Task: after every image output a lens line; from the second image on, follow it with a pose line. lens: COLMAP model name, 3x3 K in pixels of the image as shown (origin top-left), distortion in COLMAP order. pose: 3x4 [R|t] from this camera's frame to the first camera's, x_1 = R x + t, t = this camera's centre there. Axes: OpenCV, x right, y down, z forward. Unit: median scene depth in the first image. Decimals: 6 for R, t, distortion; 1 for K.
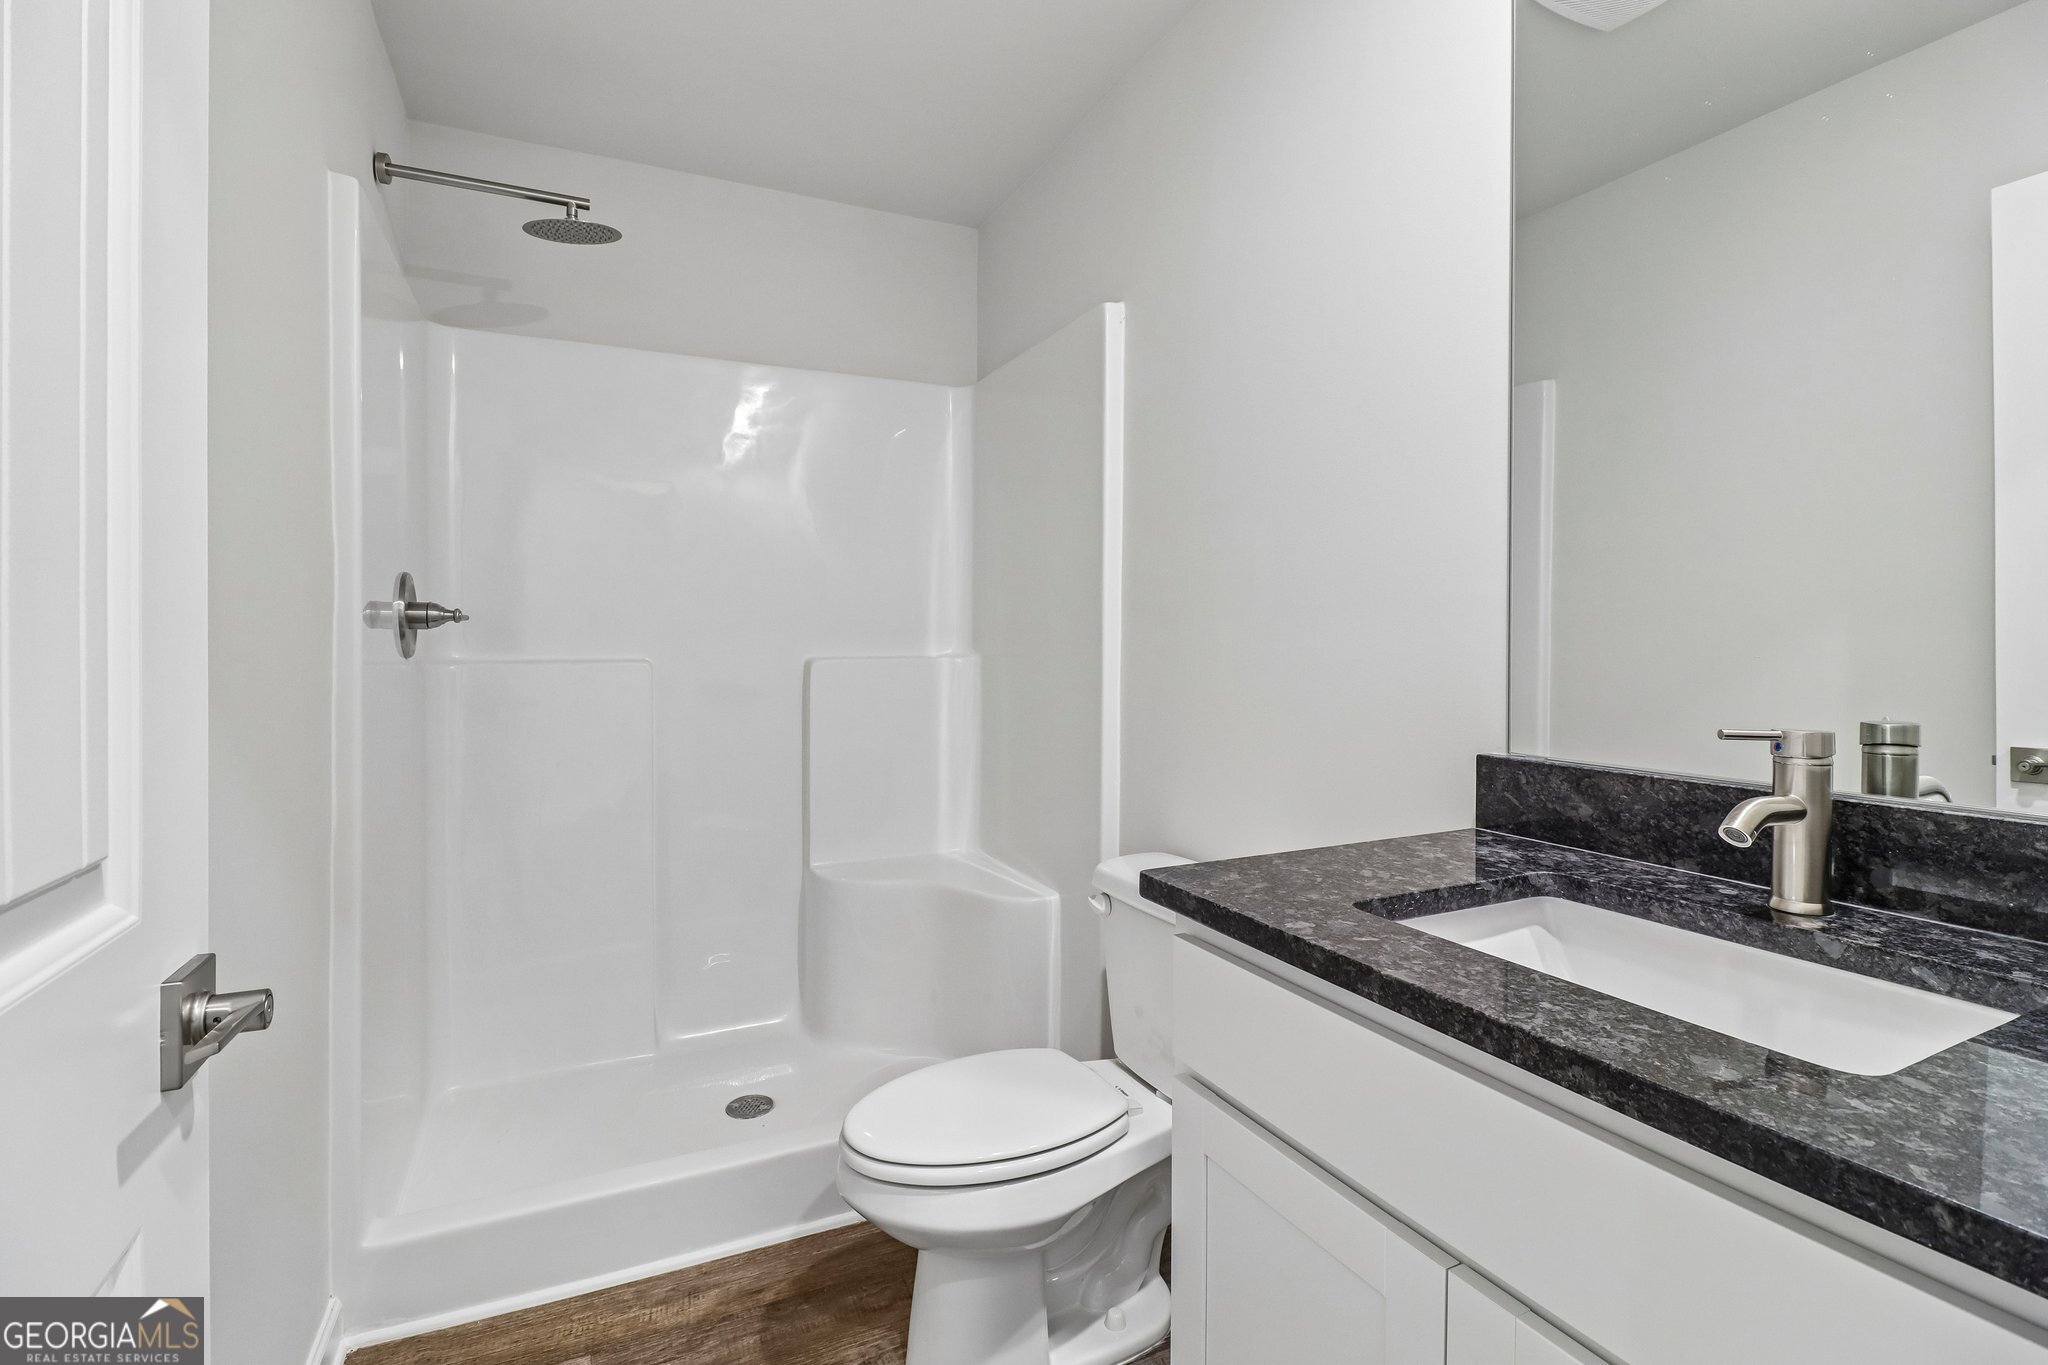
lens RADIAL K [[954.4, 0, 1050.3], [0, 954.4, 660.2], [0, 0, 1]] dist [-0.000383, -0.016831]
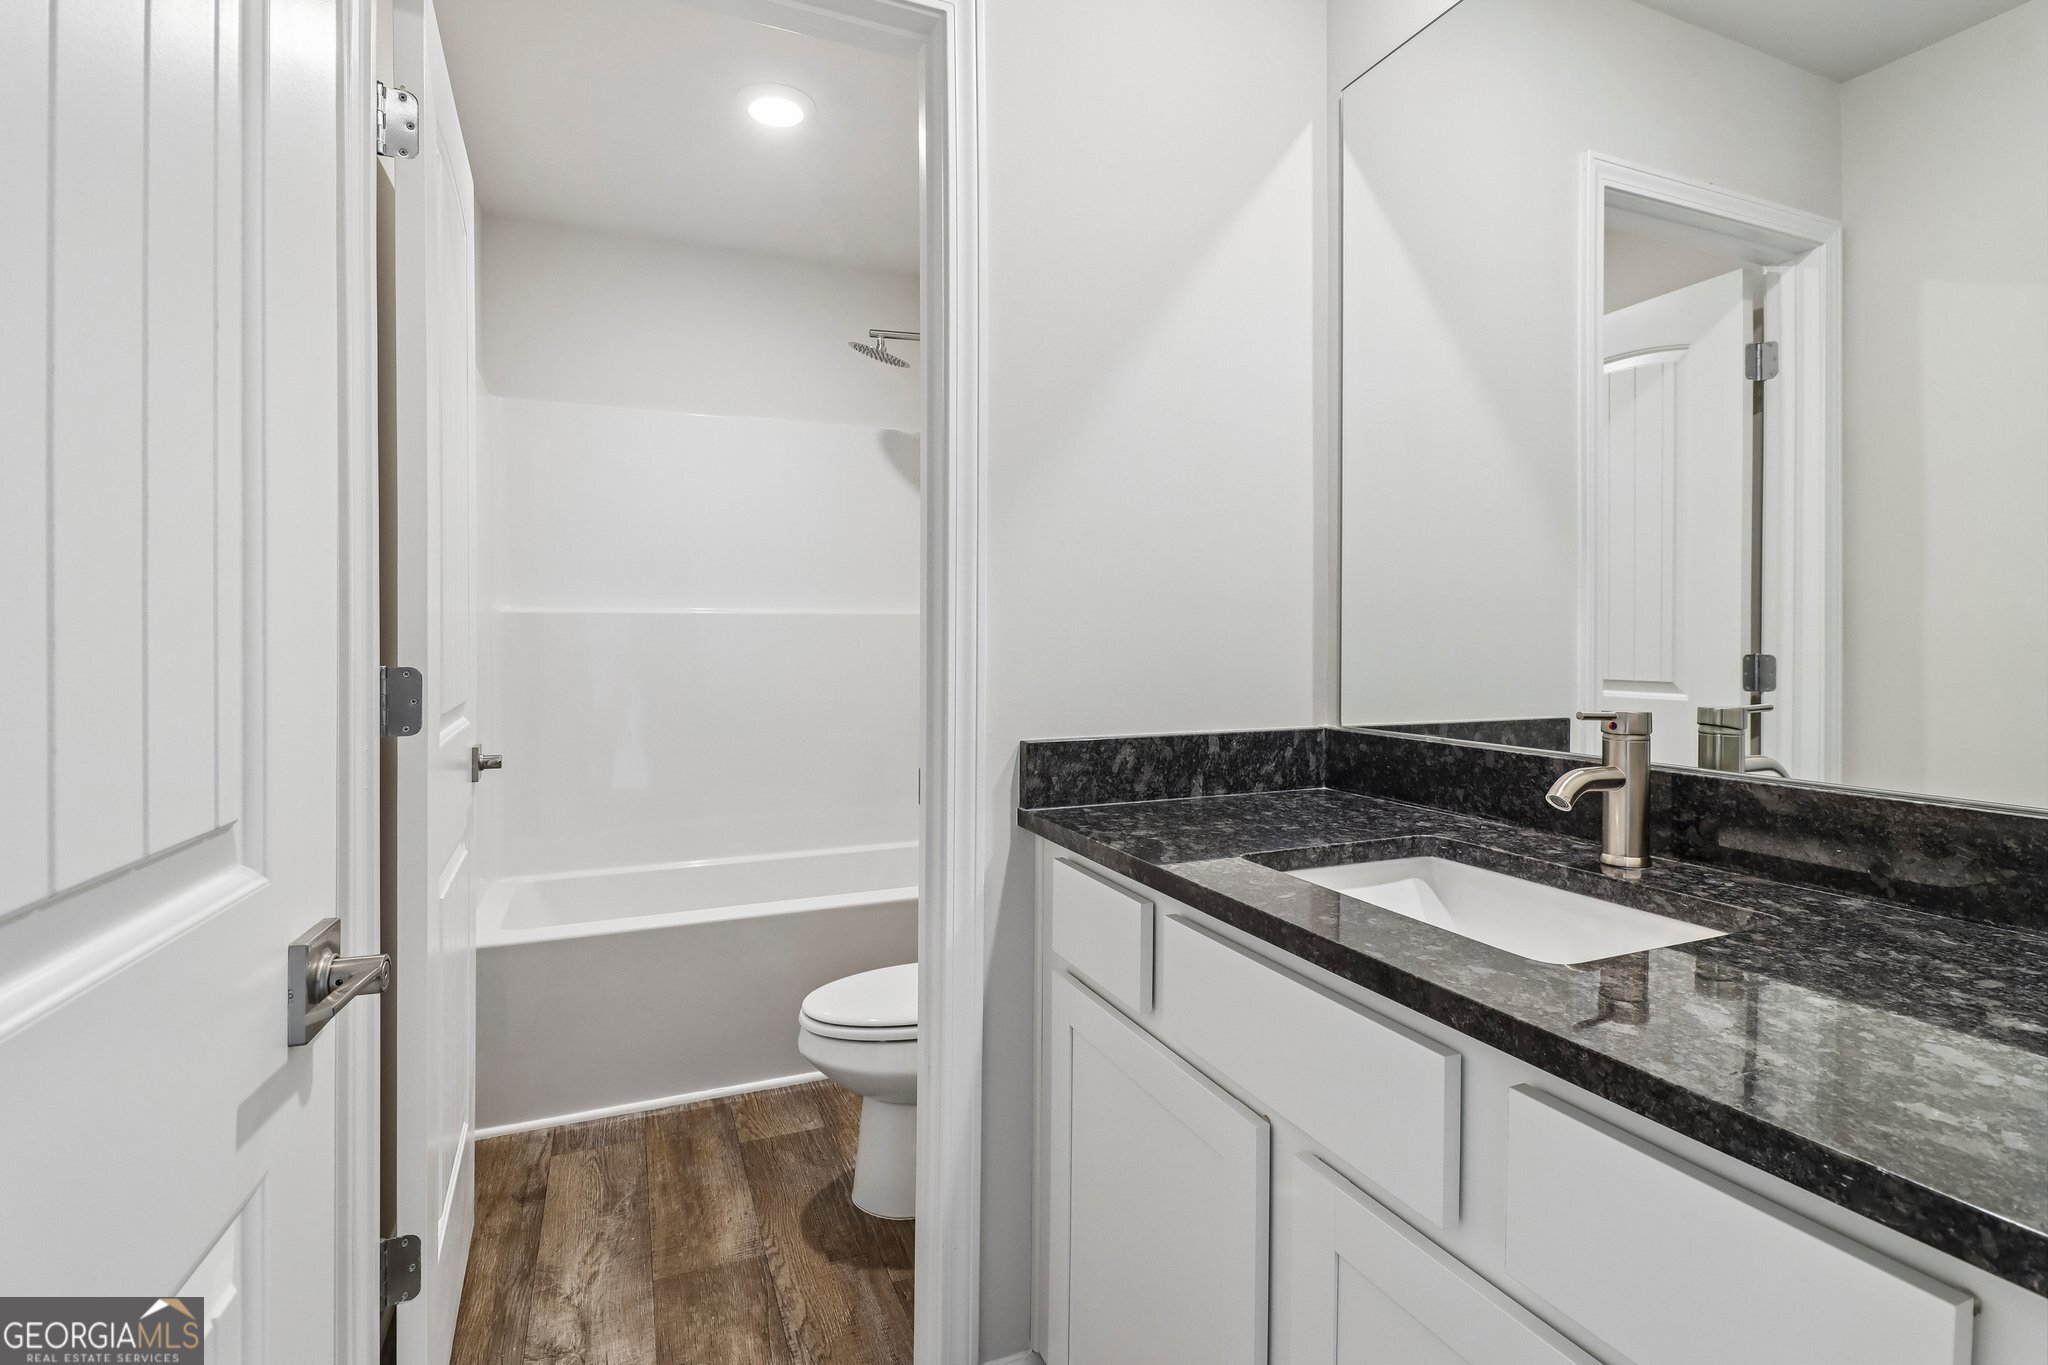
lens RADIAL K [[953.8, 0, 1029.8], [0, 953.8, 647.0], [0, 0, 1]] dist [-0.004516, -0.001701]
pose [[0.995862, -0.006650, -0.090631, 0.161341], [0.004591, 0.999727, -0.022905, 0.017998], [0.090758, 0.022394, 0.995621, -0.232512]]
